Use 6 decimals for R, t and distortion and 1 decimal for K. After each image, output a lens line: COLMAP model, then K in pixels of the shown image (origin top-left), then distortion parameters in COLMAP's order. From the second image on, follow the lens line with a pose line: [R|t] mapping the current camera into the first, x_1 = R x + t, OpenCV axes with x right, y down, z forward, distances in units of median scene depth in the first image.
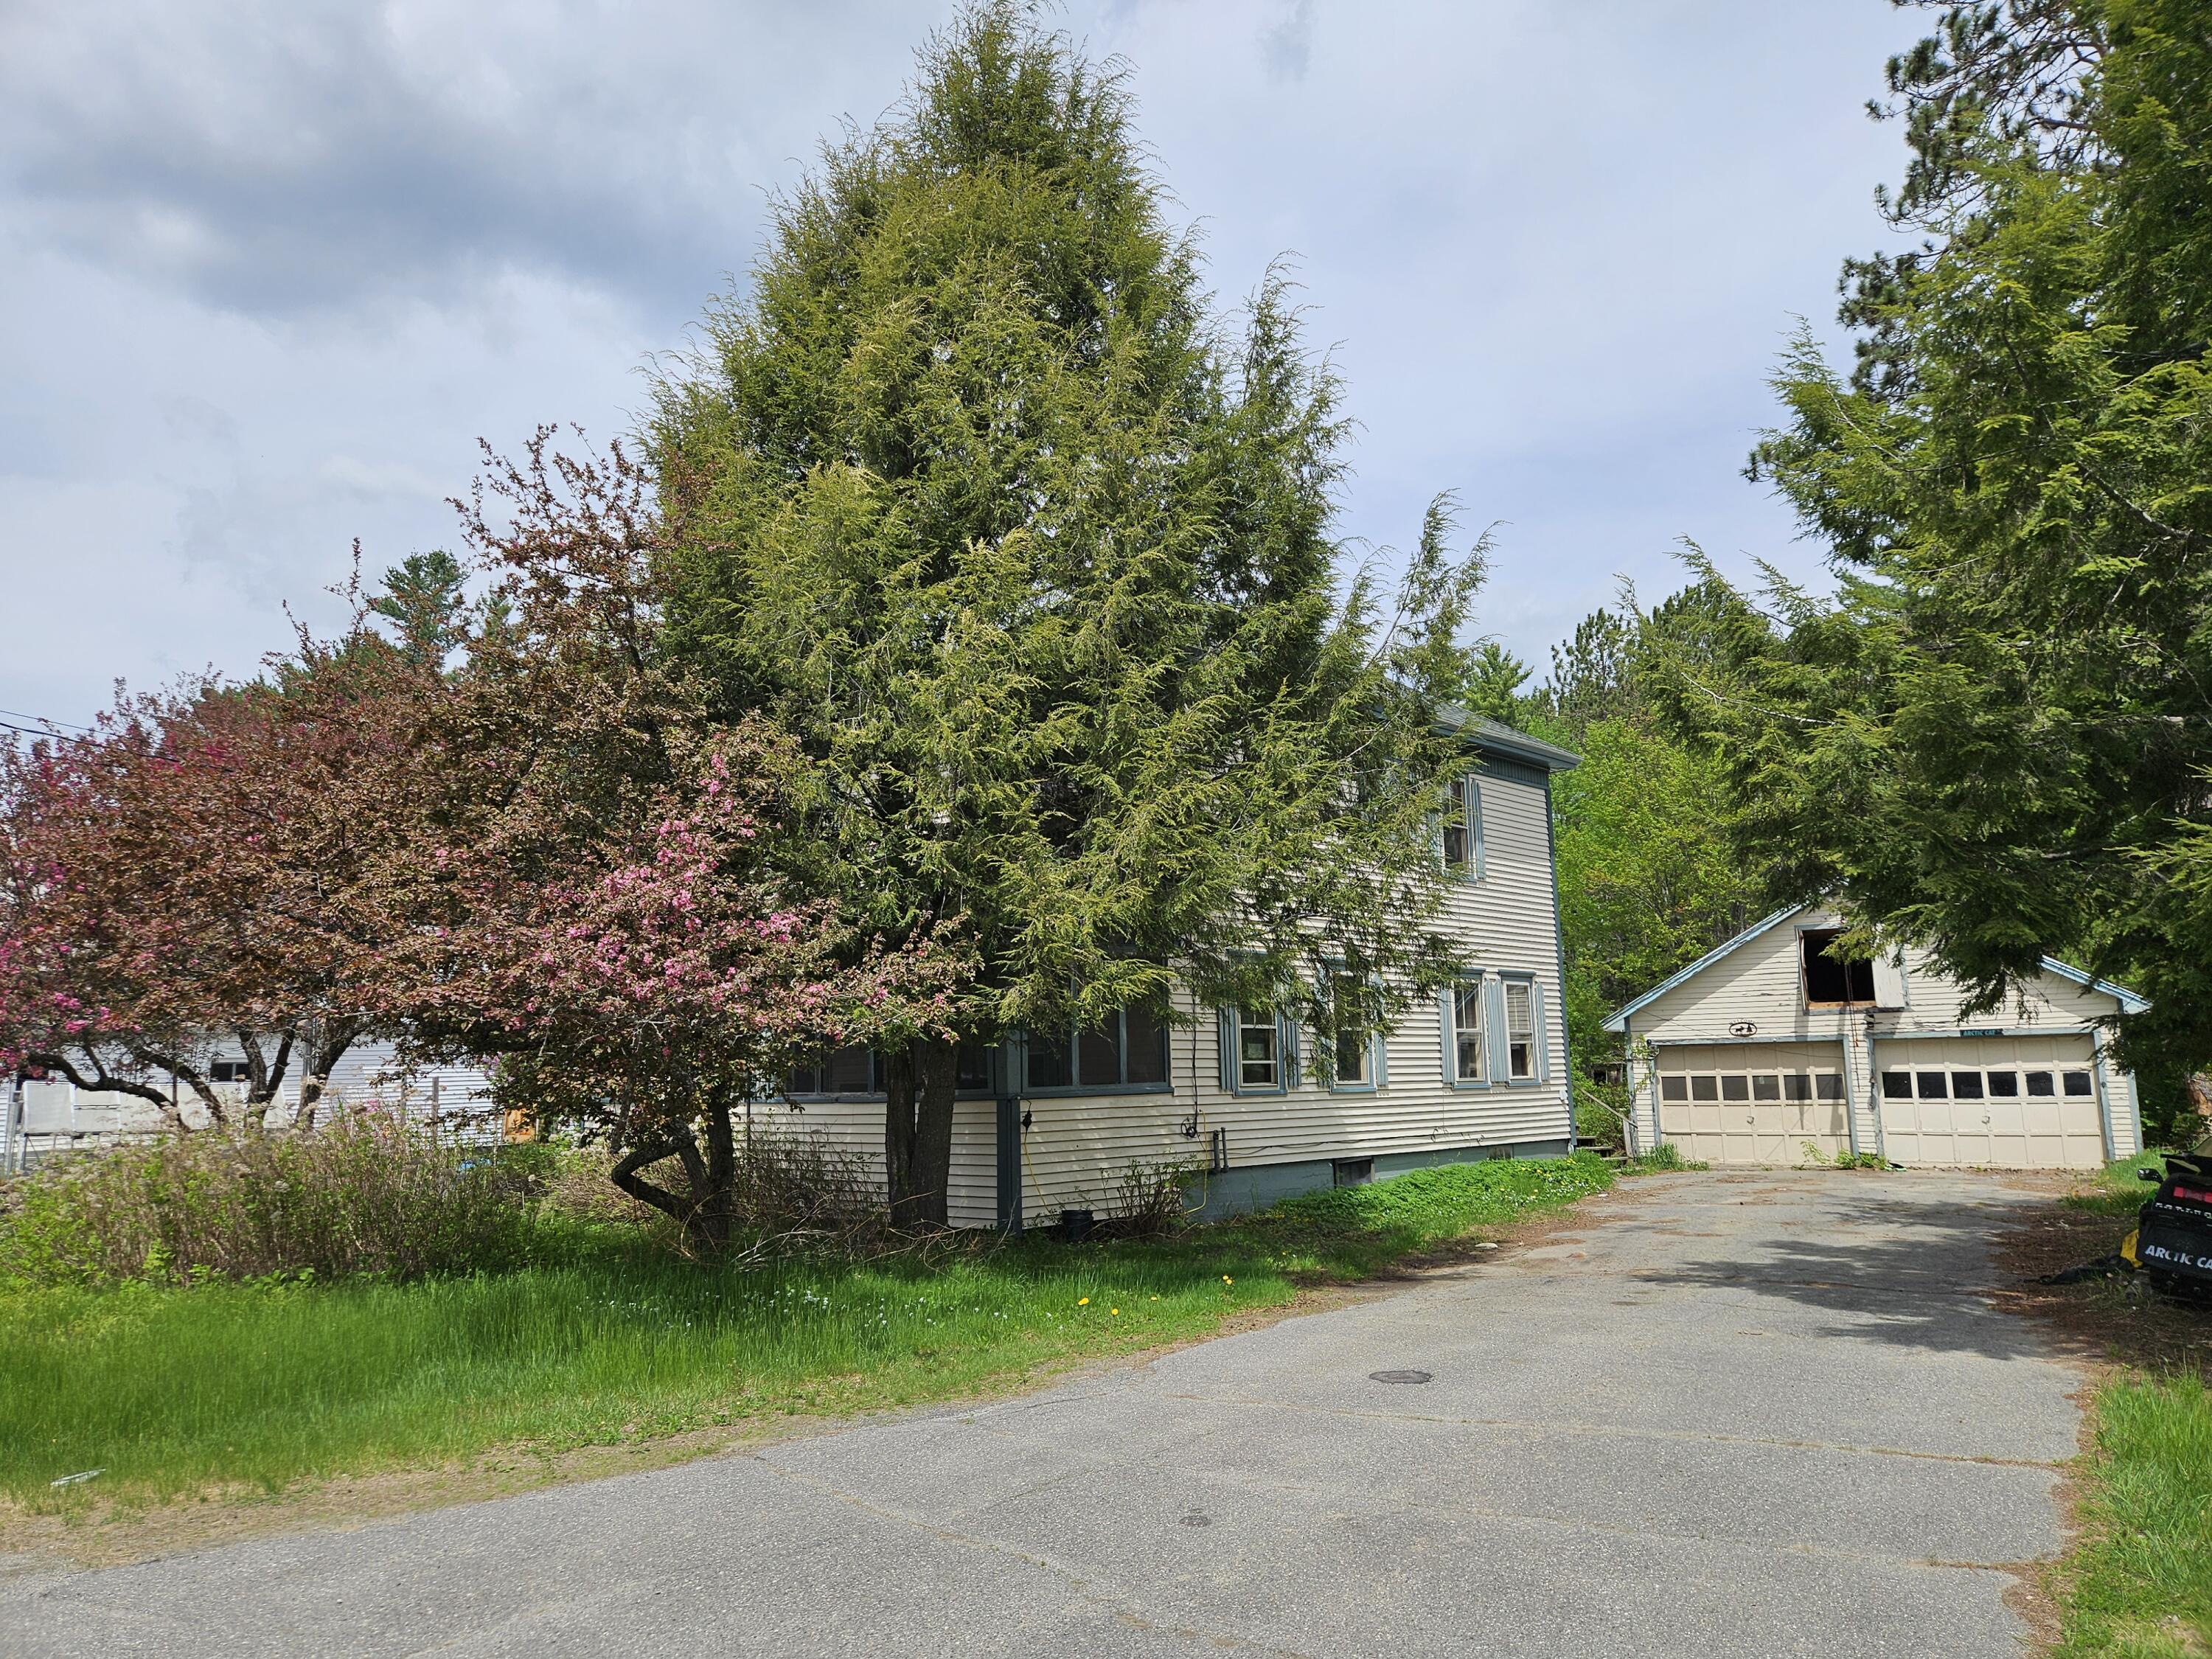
lens RADIAL K [[1478.2, 0, 1103.0], [0, 1478.2, 841.9], [0, 0, 1]] dist [0.092116, -0.075304]
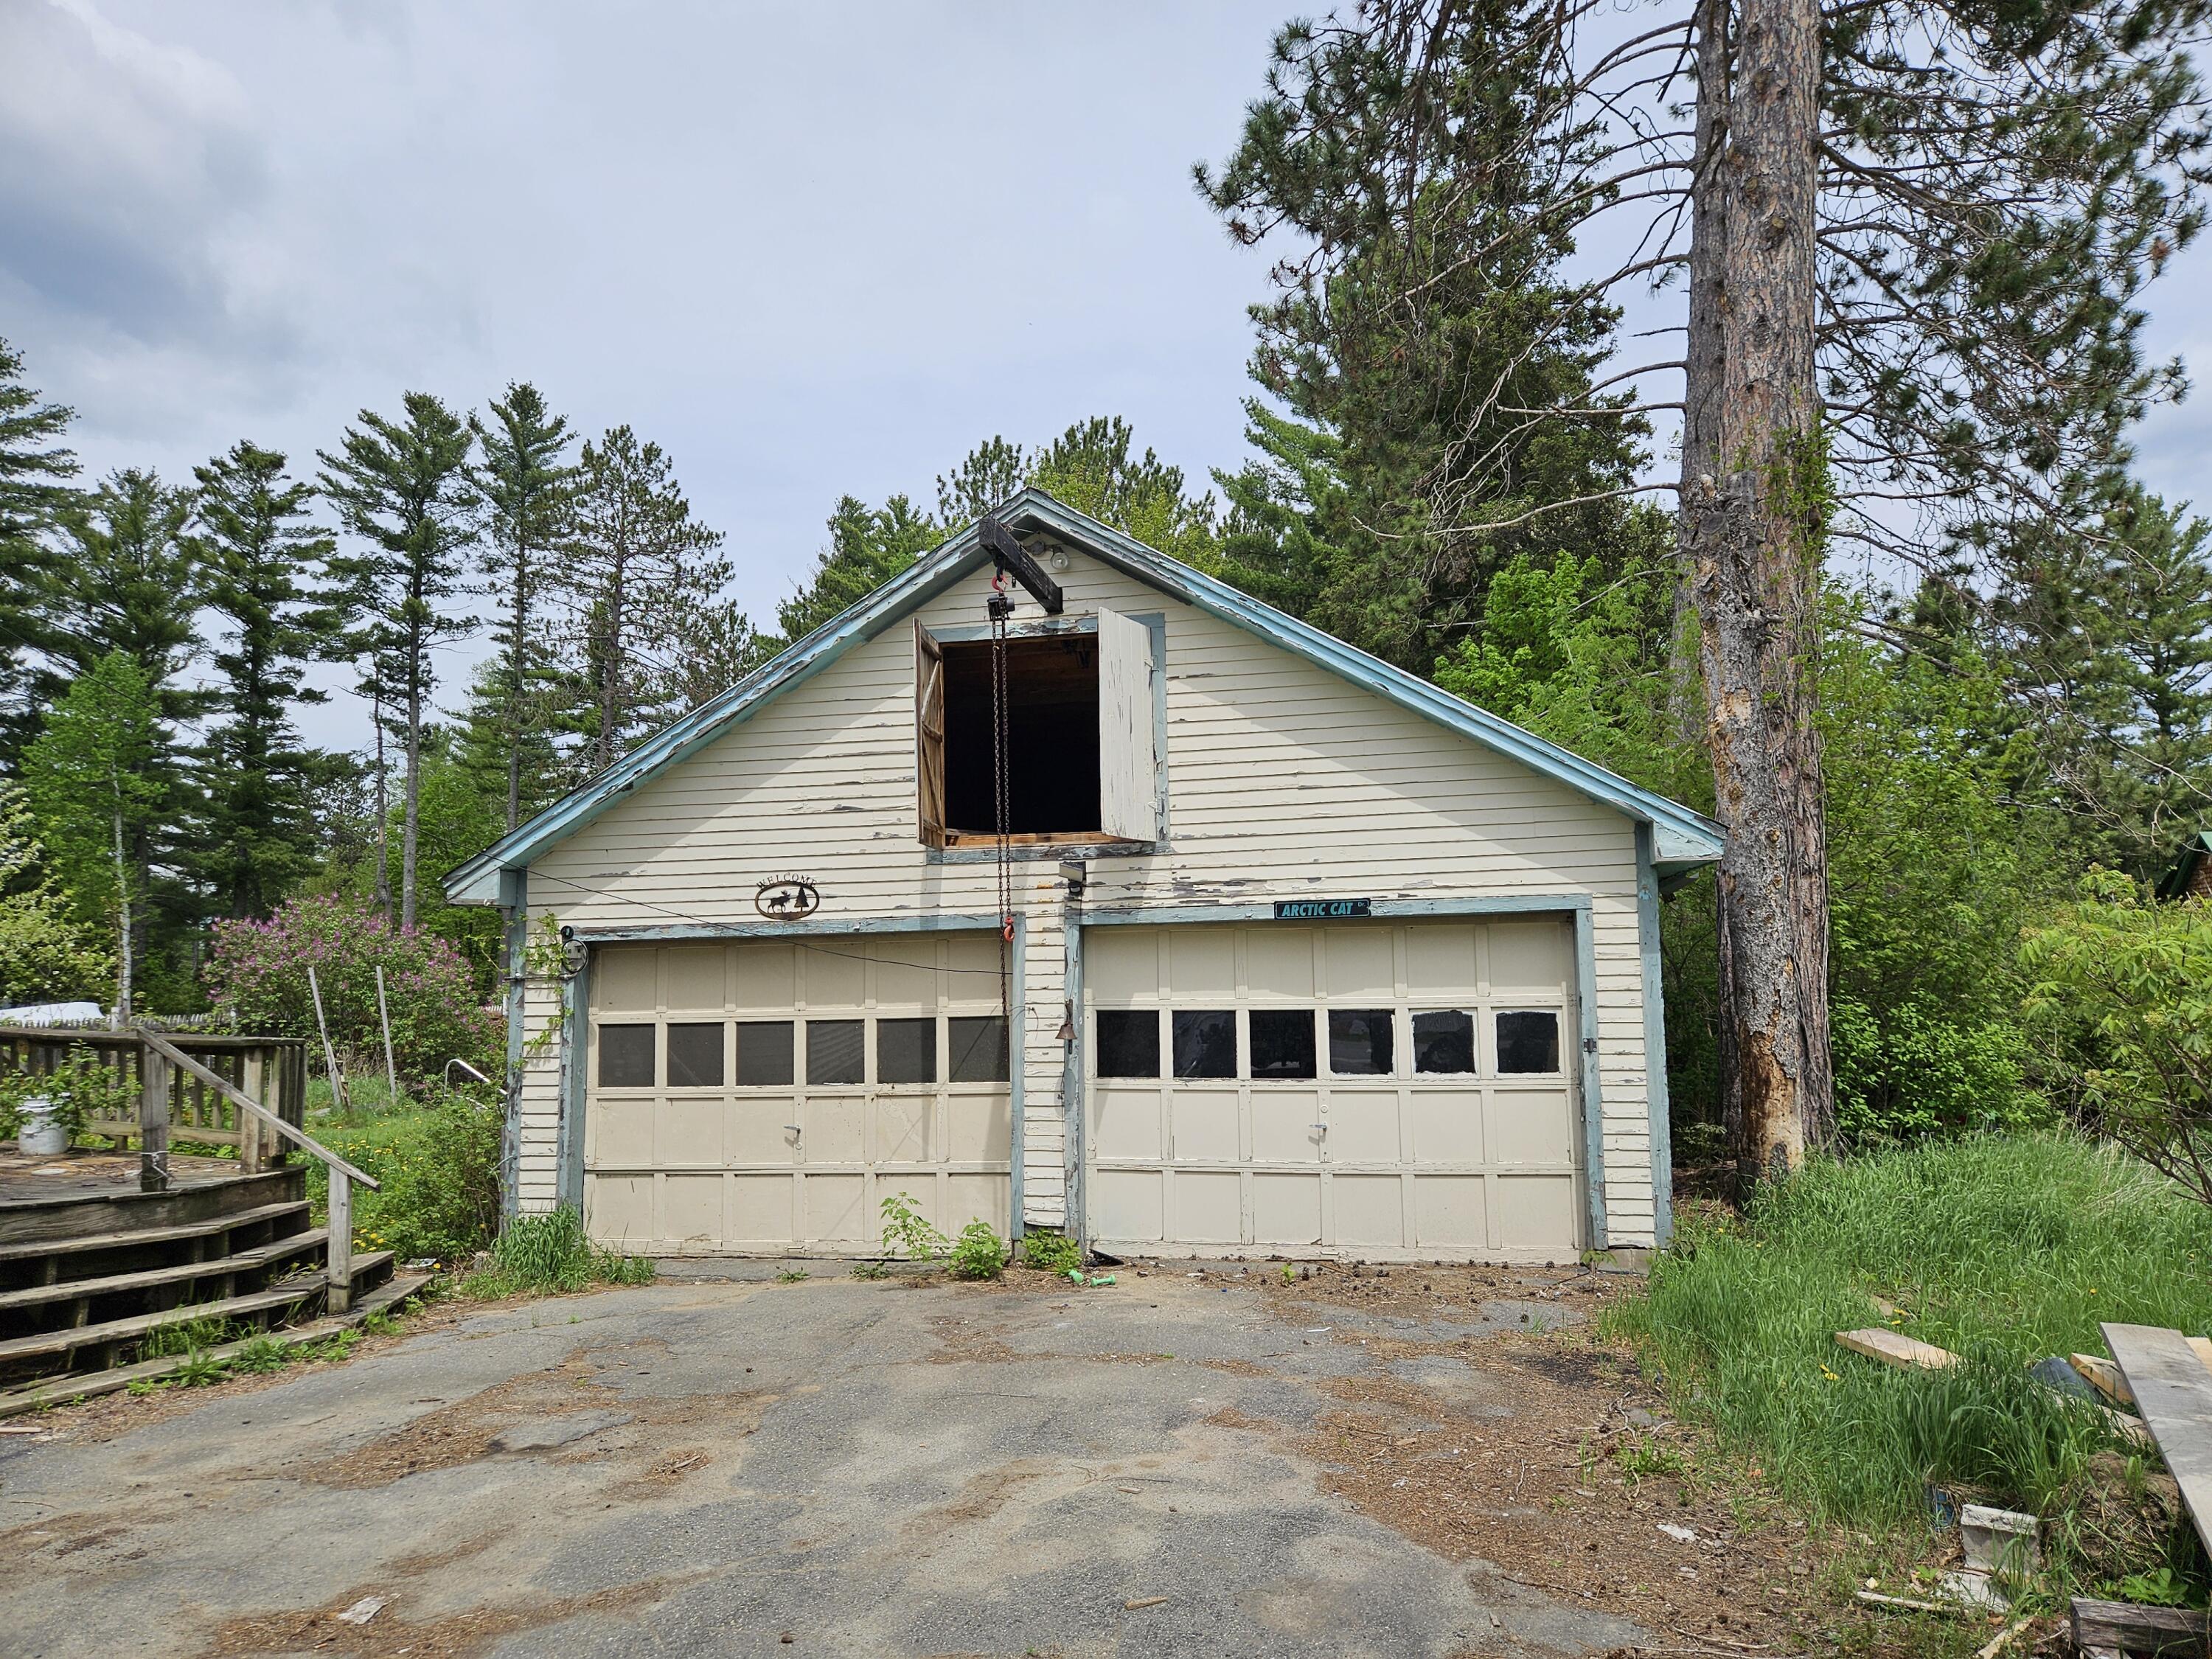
lens RADIAL K [[1478.2, 0, 1103.0], [0, 1478.2, 841.9], [0, 0, 1]] dist [0.092116, -0.075304]
pose [[0.940921, 0.041046, 0.336131, 0.419631], [-0.057079, 0.997648, 0.037954, 0.102603], [-0.333782, -0.054898, 0.941050, 0.696032]]
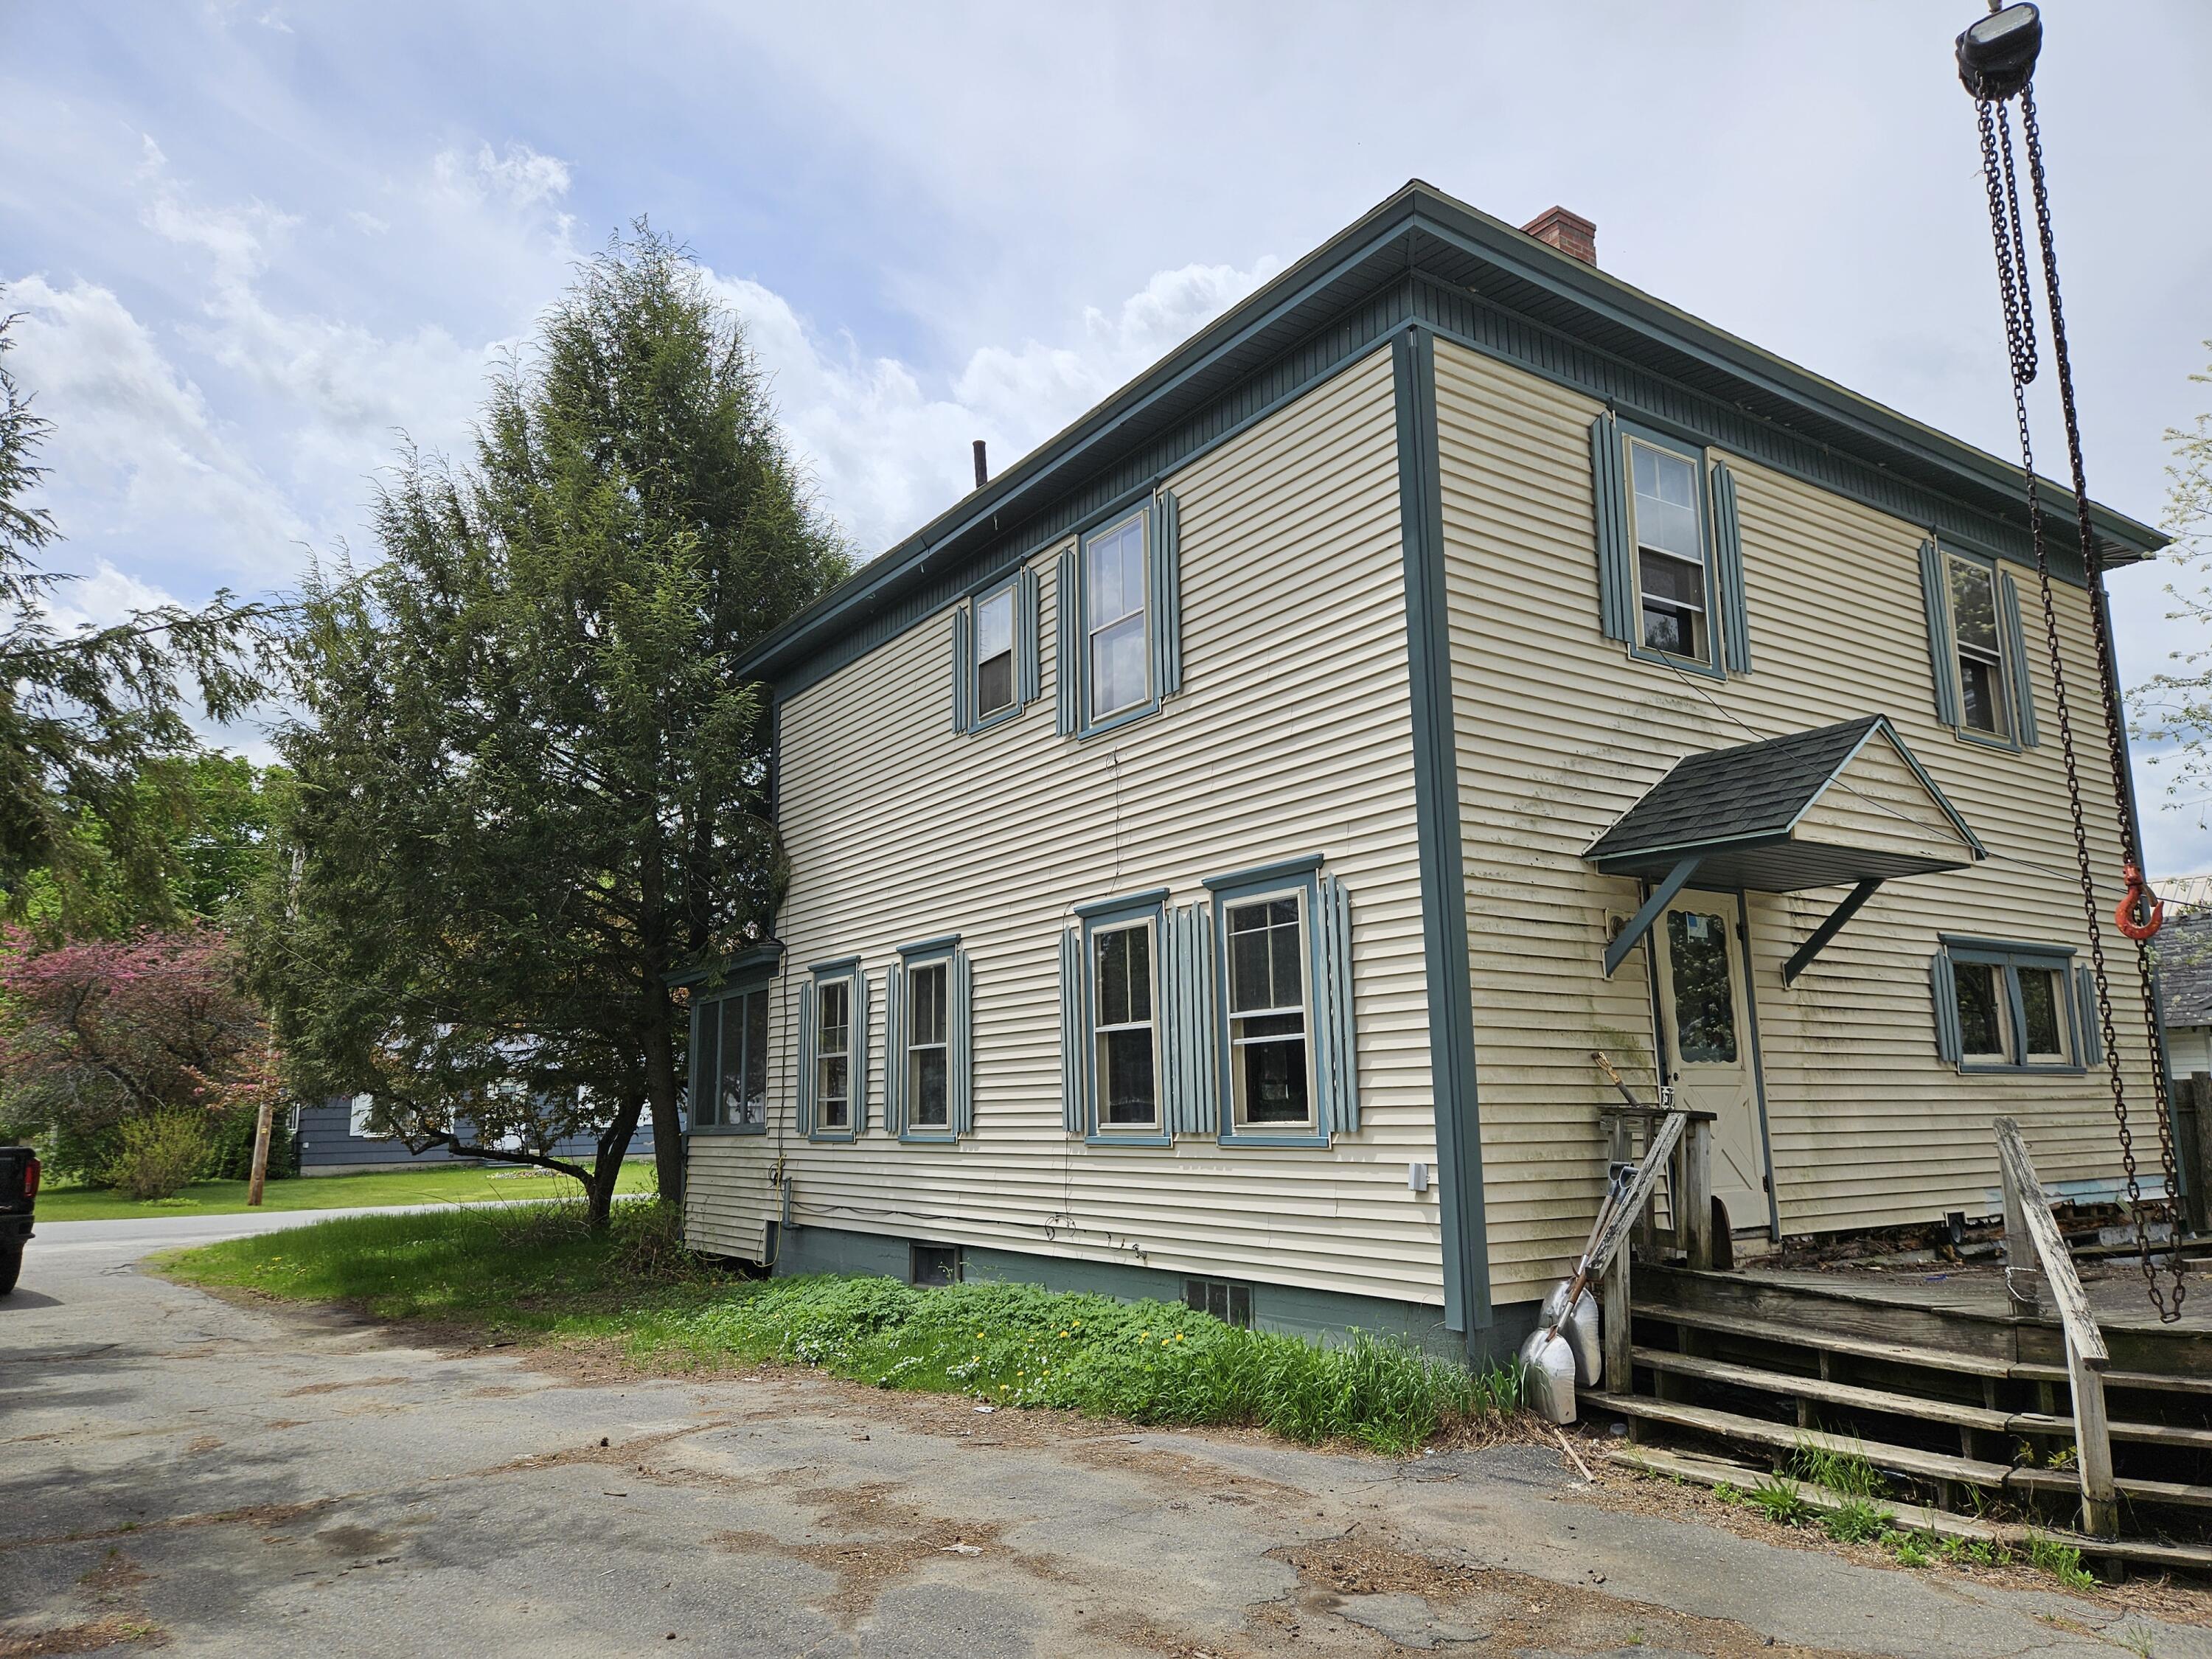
lens RADIAL K [[1472.6, 0, 1100.3], [0, 1472.6, 860.8], [0, 0, 1]] dist [0.098904, -0.080936]
pose [[-0.196622, -0.139102, -0.970562, 0.653595], [0.174985, 0.969015, -0.174329, 0.141367], [0.964738, -0.204111, -0.166189, 0.974575]]
